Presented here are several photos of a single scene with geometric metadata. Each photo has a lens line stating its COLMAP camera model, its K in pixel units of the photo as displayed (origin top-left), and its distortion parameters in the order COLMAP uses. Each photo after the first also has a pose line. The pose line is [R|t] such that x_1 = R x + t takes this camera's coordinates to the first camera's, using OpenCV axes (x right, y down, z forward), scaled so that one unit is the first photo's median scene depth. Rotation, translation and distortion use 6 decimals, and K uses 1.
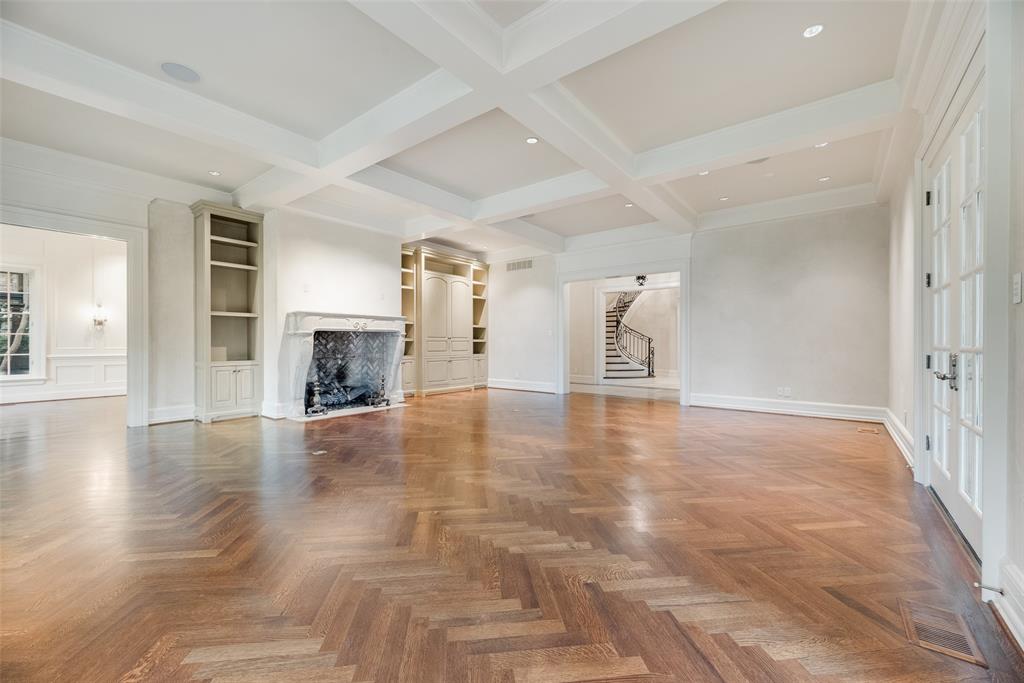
lens RADIAL K [[417.3, 0, 512.2], [0, 417.3, 343.4], [0, 0, 1]] dist [0.000735, 0.000027]
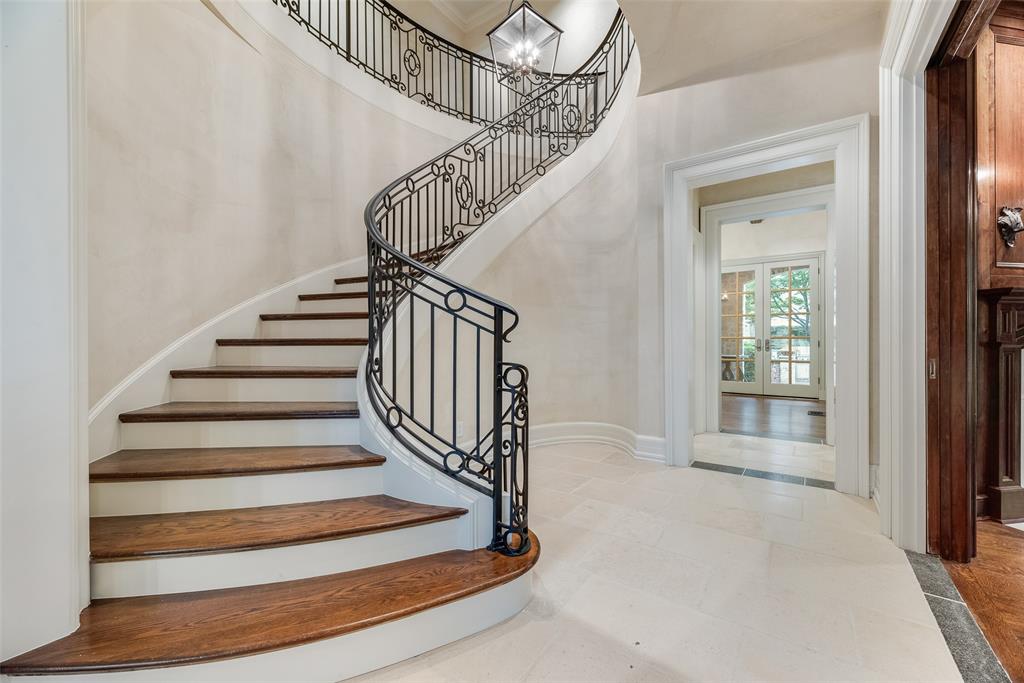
lens RADIAL K [[417.3, 0, 511.1], [0, 417.3, 339.4], [0, 0, 1]] dist [0.000735, 0.000027]
pose [[0.999088, -0.004160, 0.042502, 0.283042], [0.004059, 0.999989, 0.002456, -0.000601], [-0.042512, -0.002281, 0.999093, 0.728818]]
